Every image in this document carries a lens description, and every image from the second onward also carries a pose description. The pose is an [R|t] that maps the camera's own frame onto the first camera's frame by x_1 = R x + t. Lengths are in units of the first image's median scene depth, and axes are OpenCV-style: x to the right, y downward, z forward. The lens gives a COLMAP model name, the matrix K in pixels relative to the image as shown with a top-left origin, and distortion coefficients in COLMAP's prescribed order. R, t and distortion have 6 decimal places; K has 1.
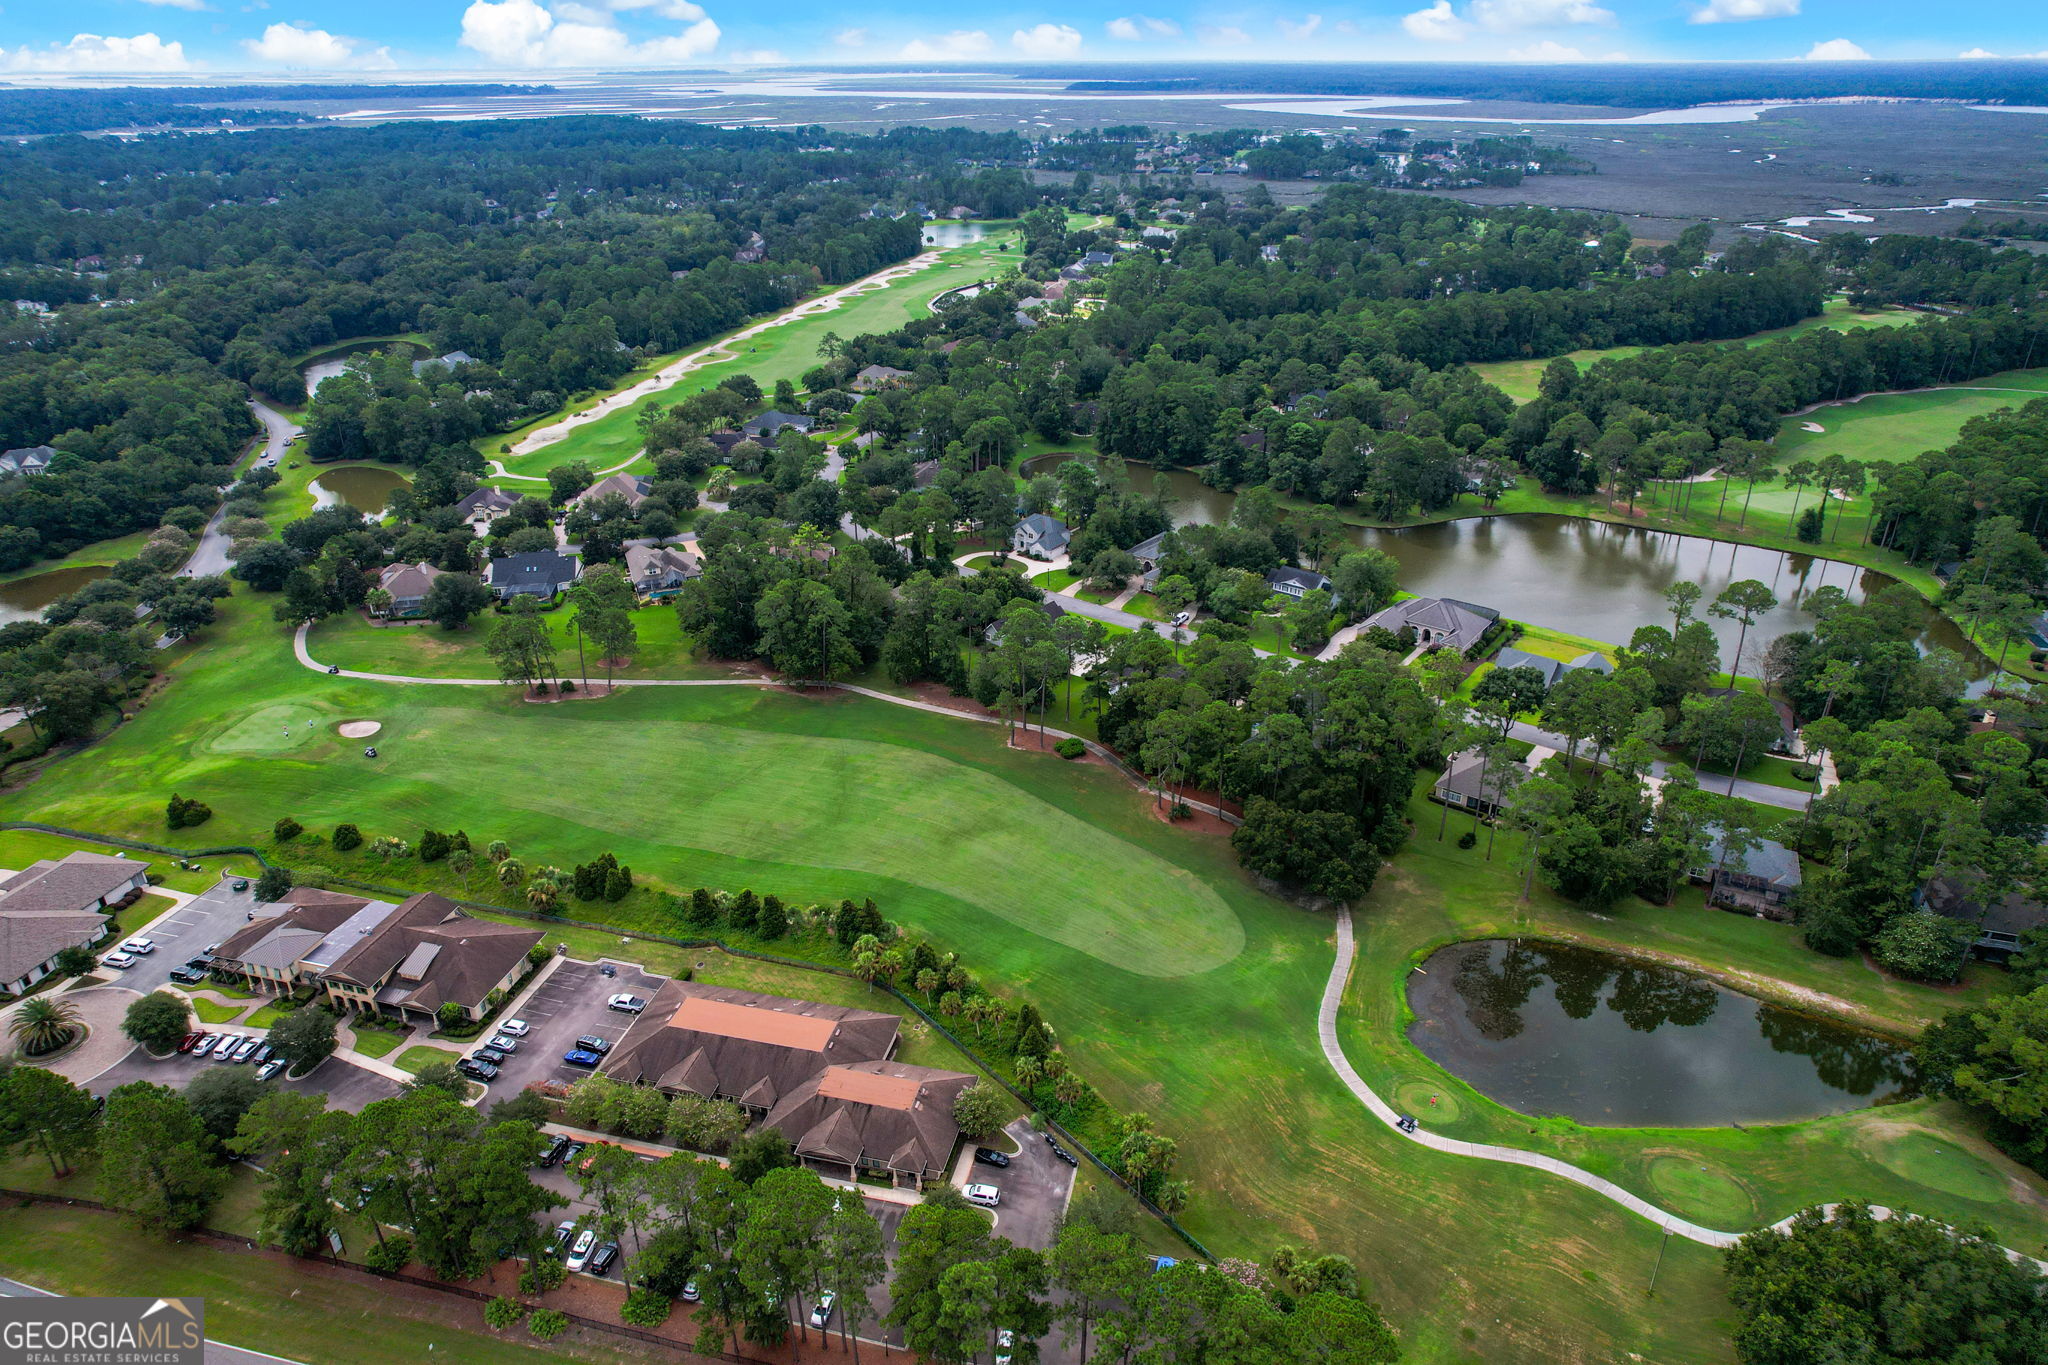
lens RADIAL K [[1300.5, 0, 1024.0], [0, 1300.5, 682.5], [0, 0, 1]] dist [-0.081552, 0.072390]
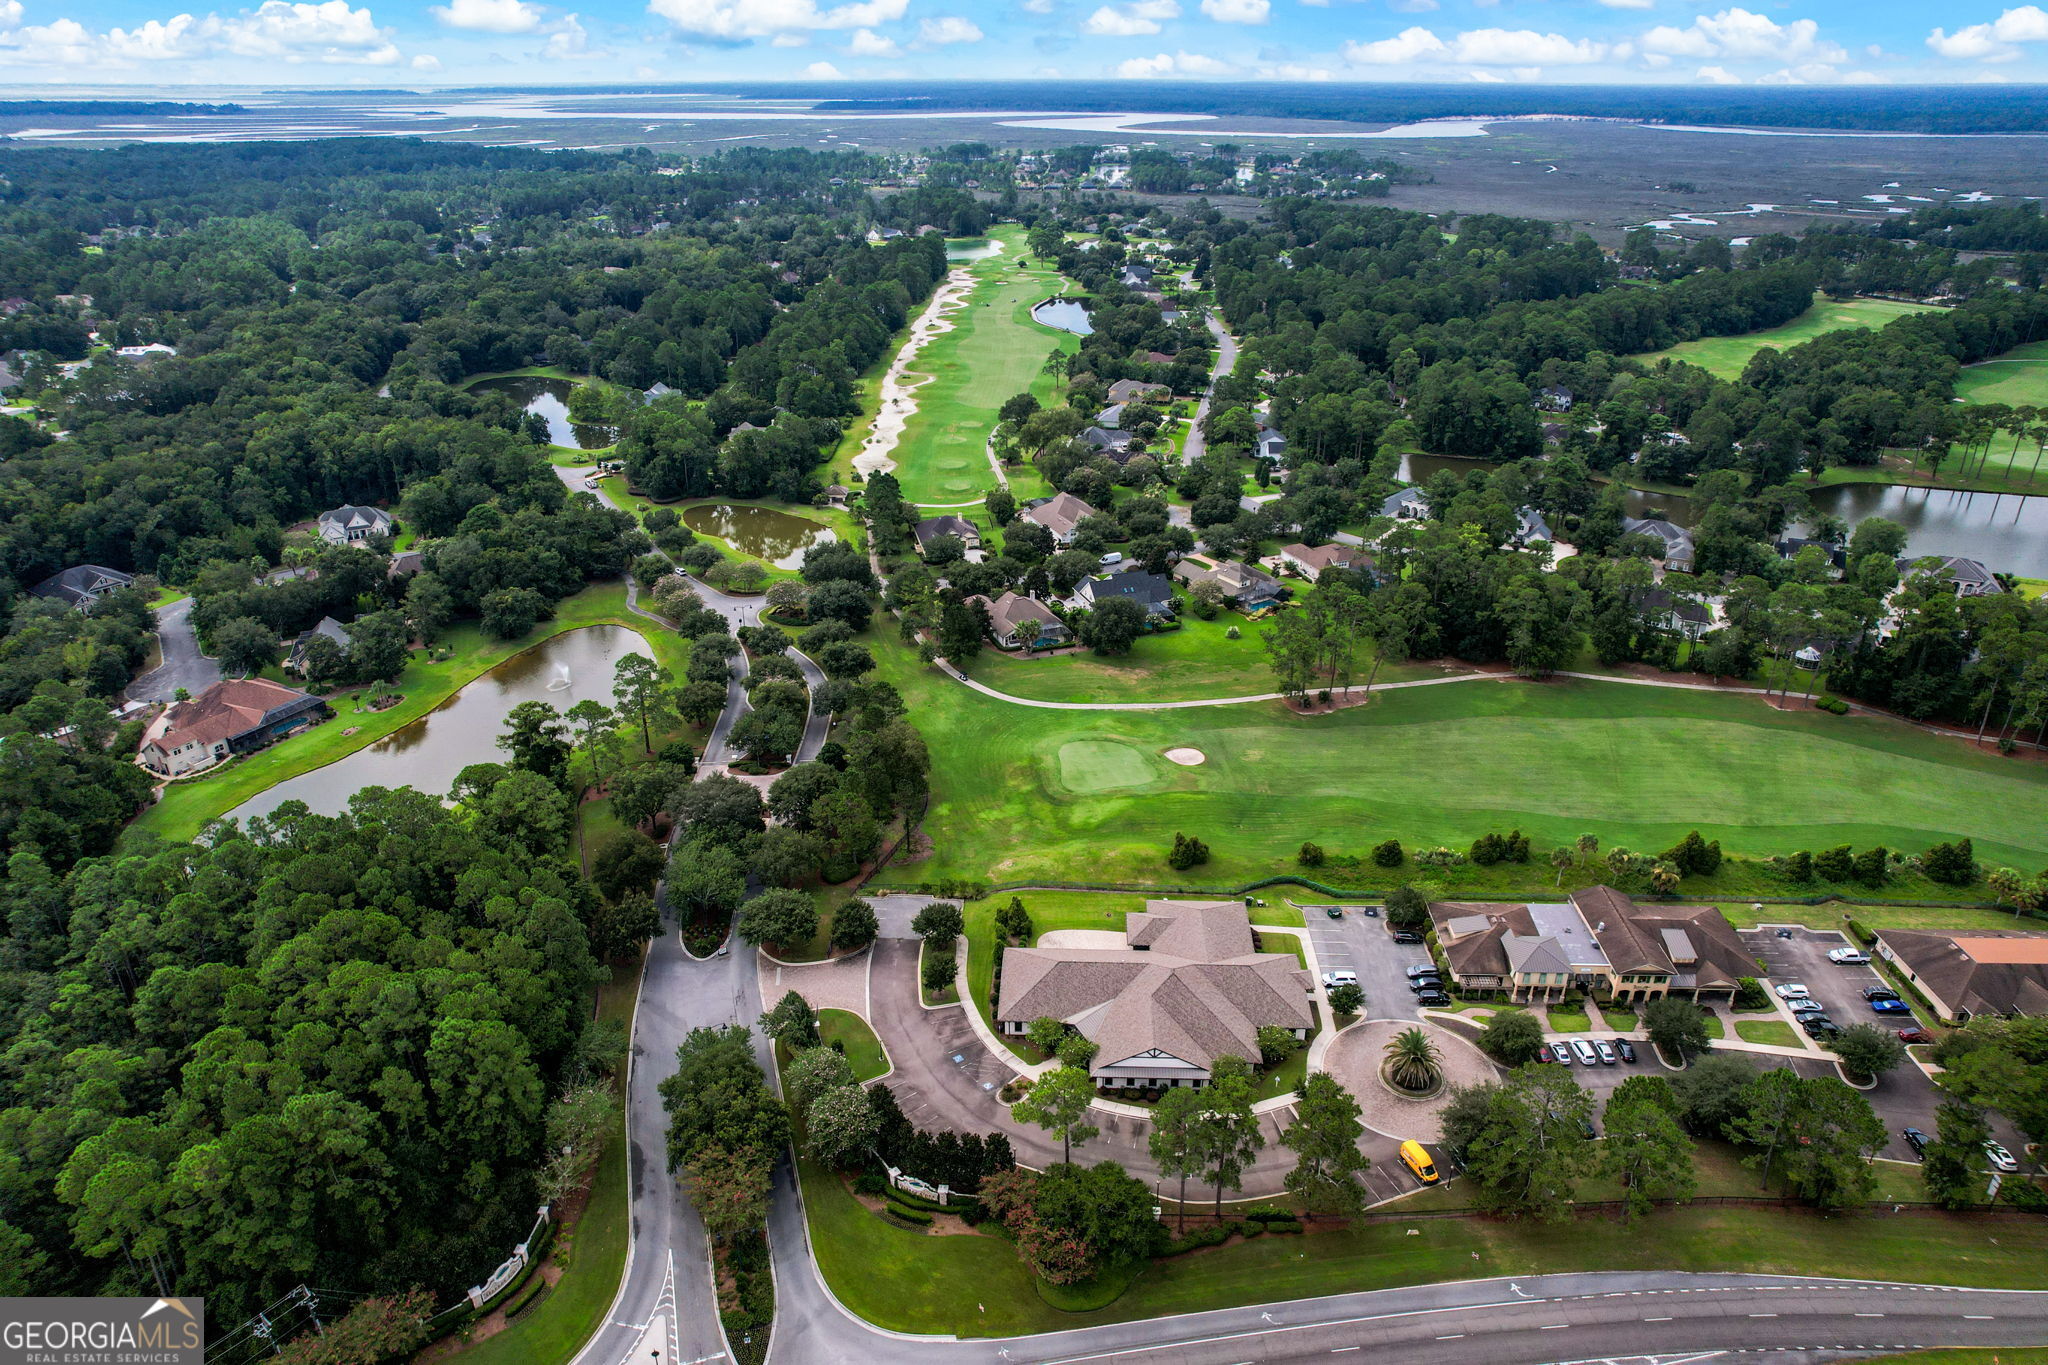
lens RADIAL K [[1300.5, 0, 1024.0], [0, 1300.5, 682.5], [0, 0, 1]] dist [-0.081552, 0.072390]
pose [[0.974986, -0.089838, 0.203303, -0.169999], [0.092348, 0.995723, -0.002875, -0.005745], [-0.202175, 0.021578, 0.979112, 0.012897]]
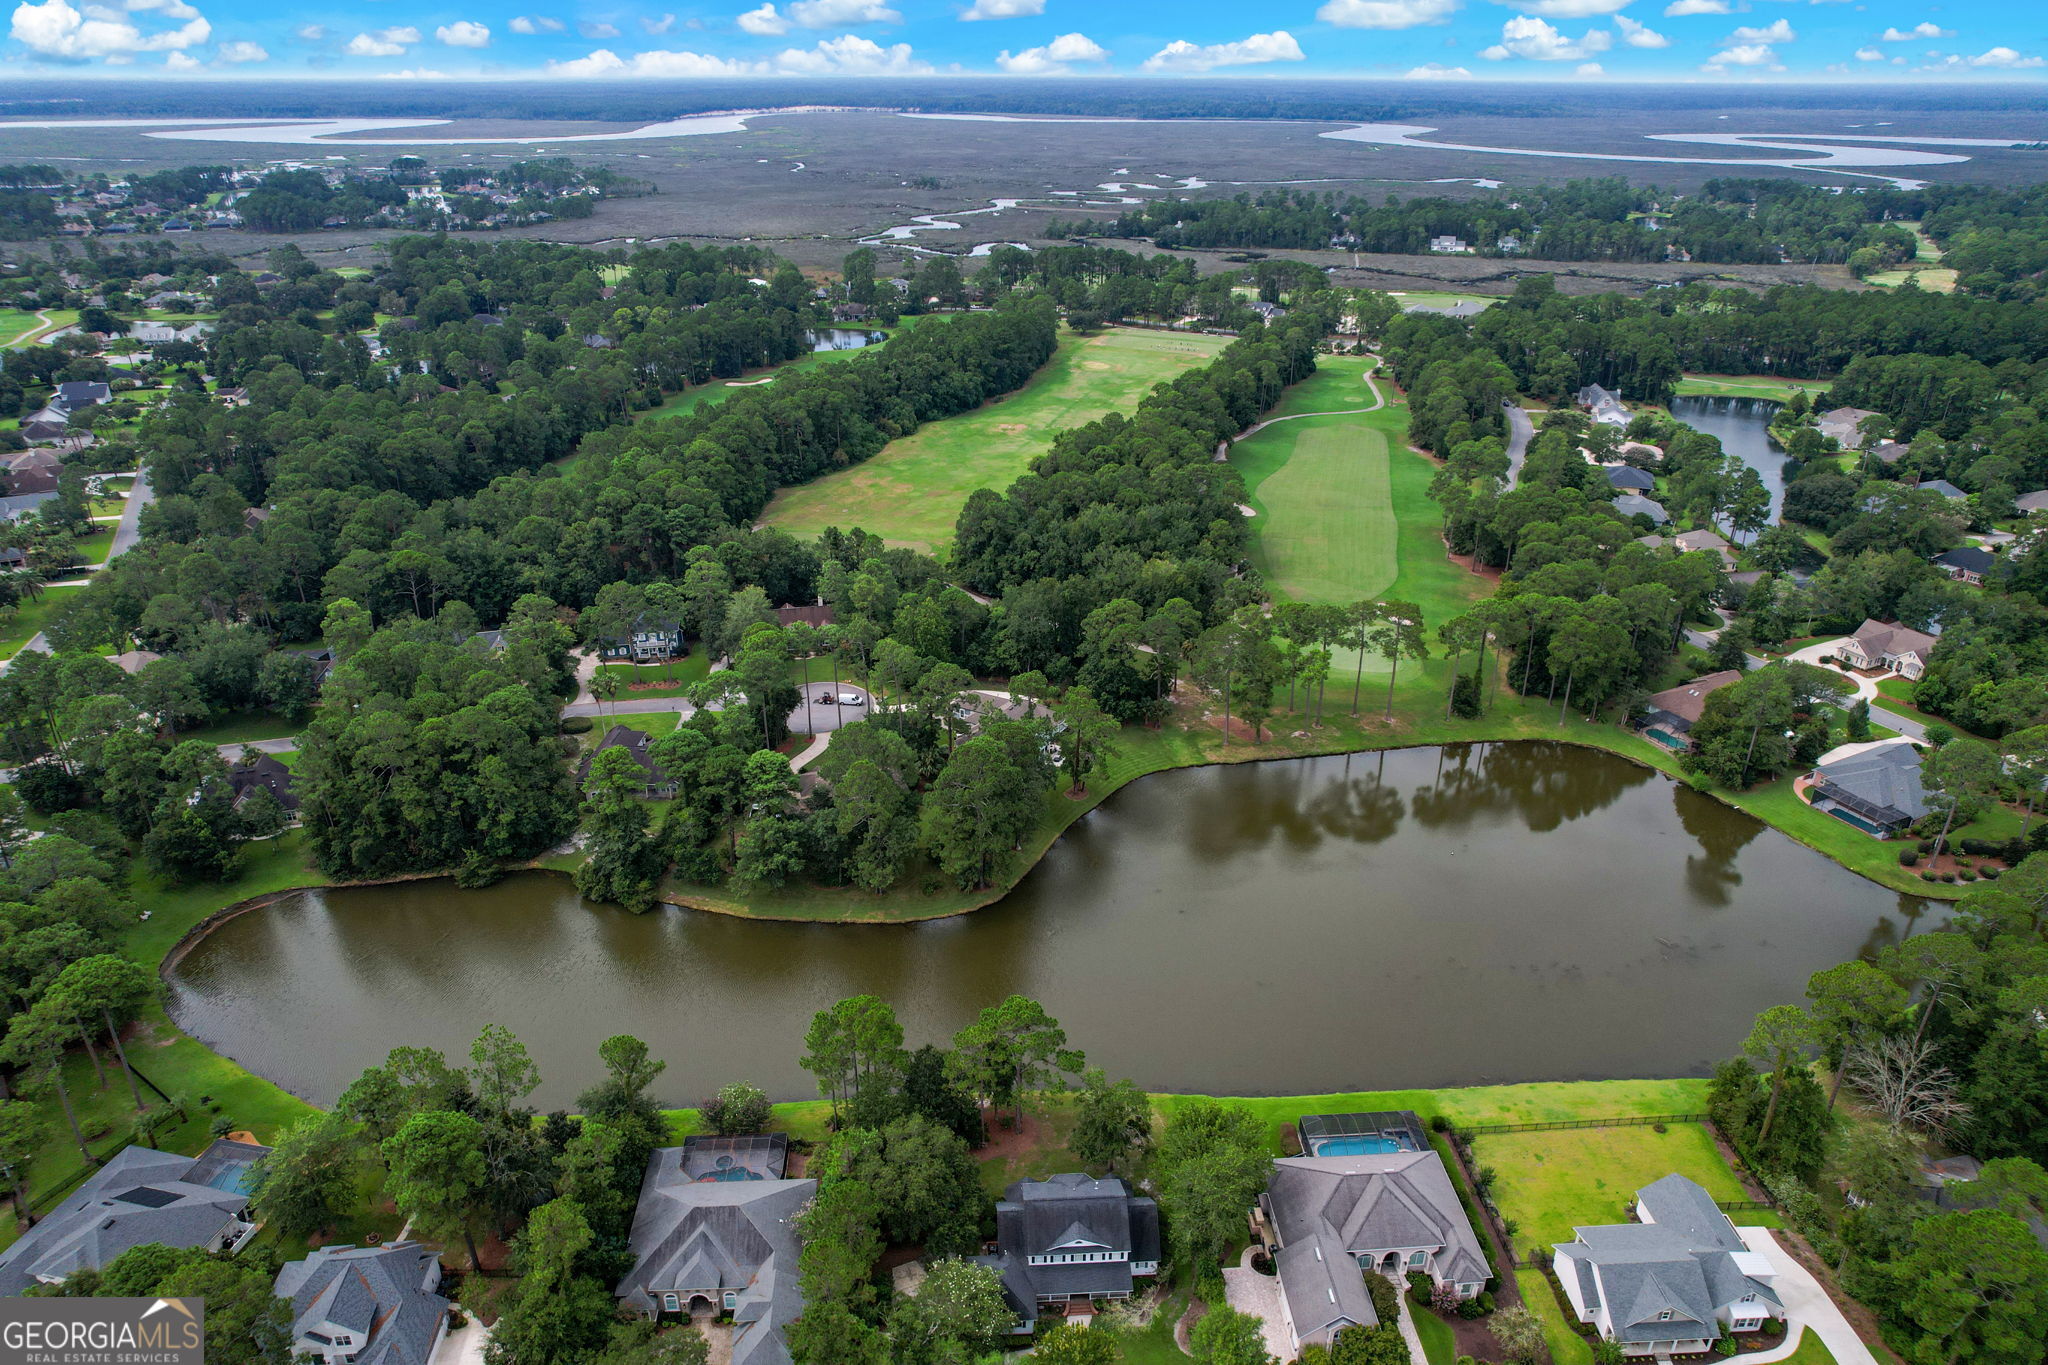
lens RADIAL K [[1300.5, 0, 1024.0], [0, 1300.5, 682.5], [0, 0, 1]] dist [-0.081552, 0.072390]
pose [[0.753278, -0.276886, 0.596580, -0.003759], [0.283154, 0.955228, 0.085815, -0.074050], [-0.593630, 0.104281, 0.797953, 0.155731]]
